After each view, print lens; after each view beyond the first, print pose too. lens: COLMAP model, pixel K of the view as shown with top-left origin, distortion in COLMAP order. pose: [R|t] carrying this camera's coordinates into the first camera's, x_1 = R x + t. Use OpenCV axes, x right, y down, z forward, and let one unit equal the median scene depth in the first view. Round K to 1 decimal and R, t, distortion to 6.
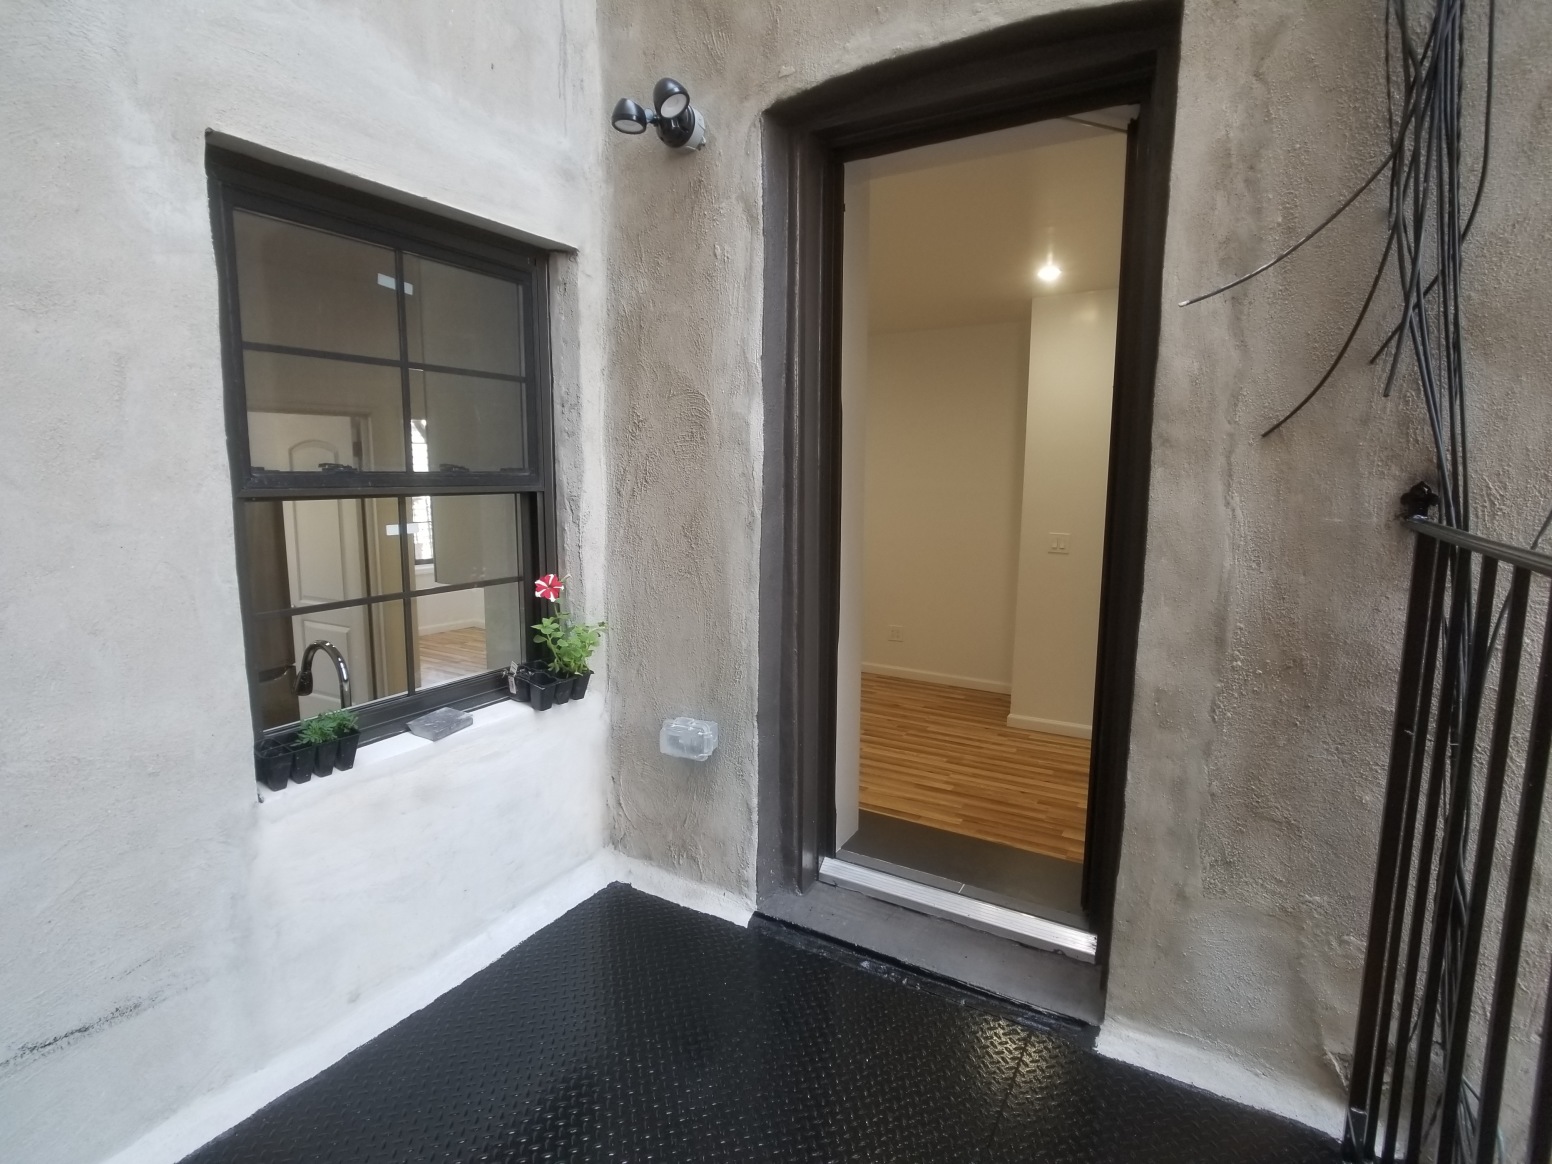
lens RADIAL K [[790.1, 0, 772.7], [0, 790.1, 575.2], [0, 0, 1]] dist [-0.017612, 0.003432]
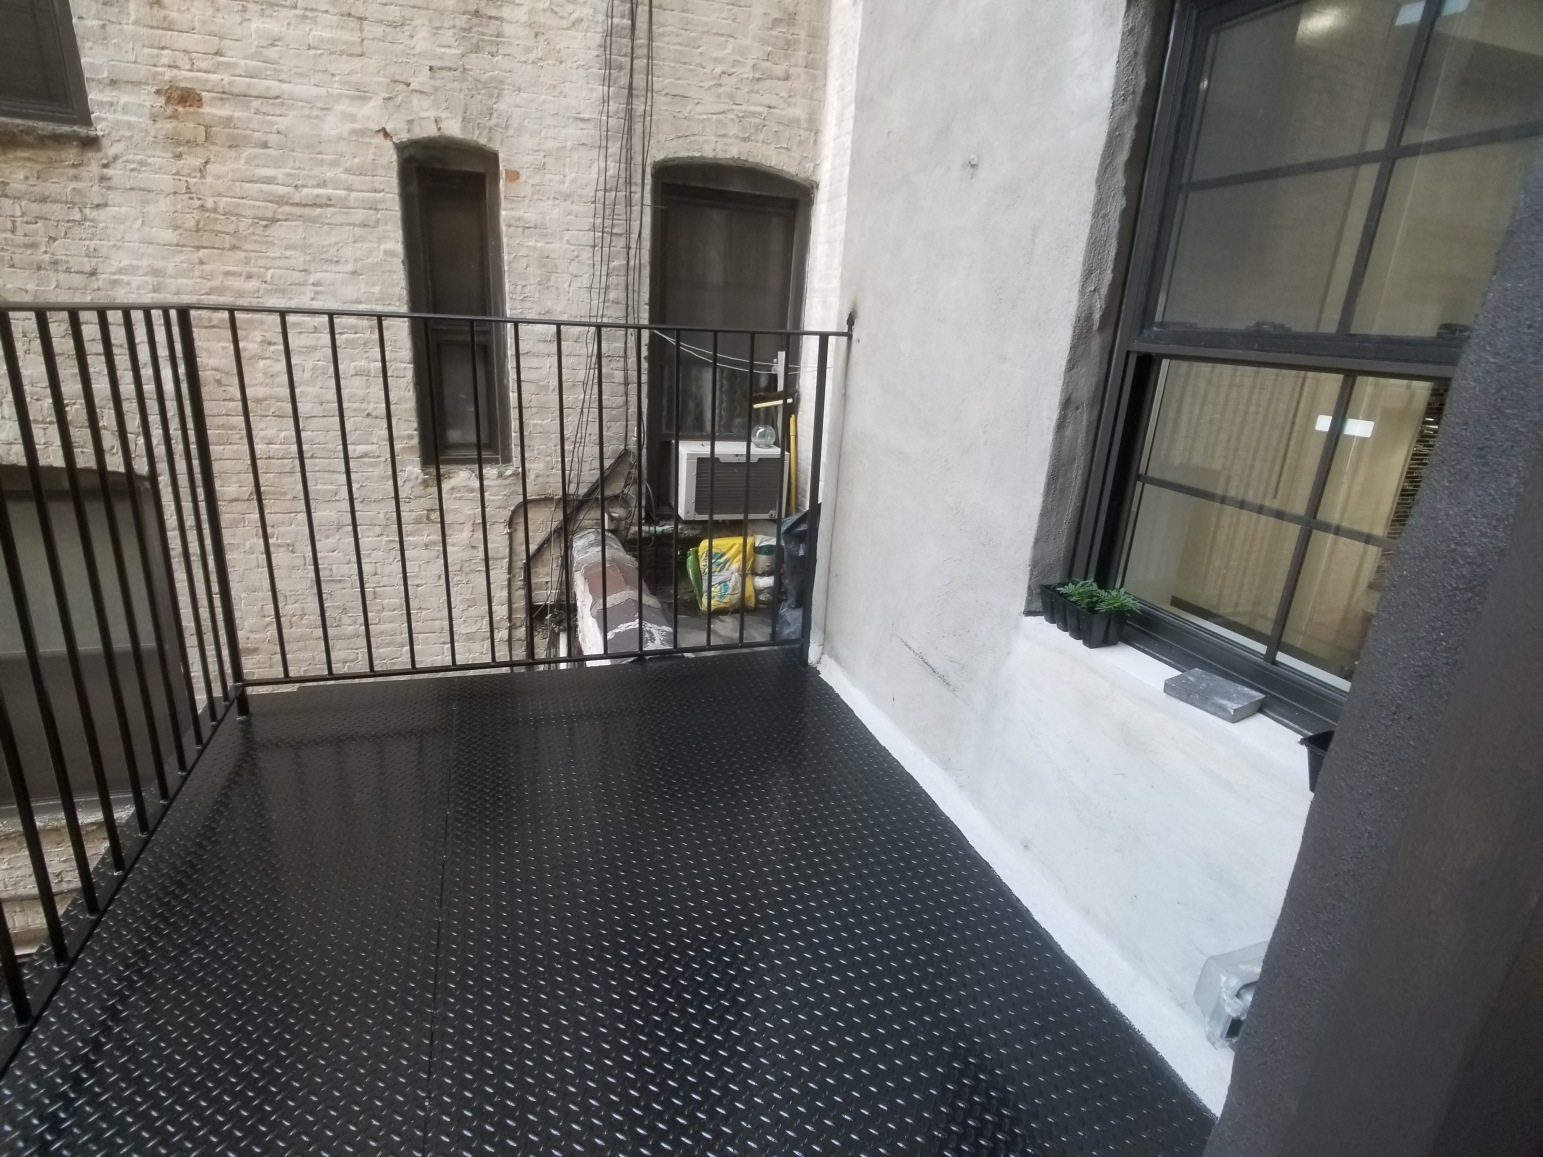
lens RADIAL K [[785.5, 0, 770.9], [0, 785.5, 577.2], [0, 0, 1]] dist [-0.017612, 0.003432]
pose [[-0.650875, 0.182010, -0.737044, 0.451958], [-0.172978, 0.909746, 0.377413, -0.140106], [0.739216, 0.373141, -0.560647, 1.387815]]
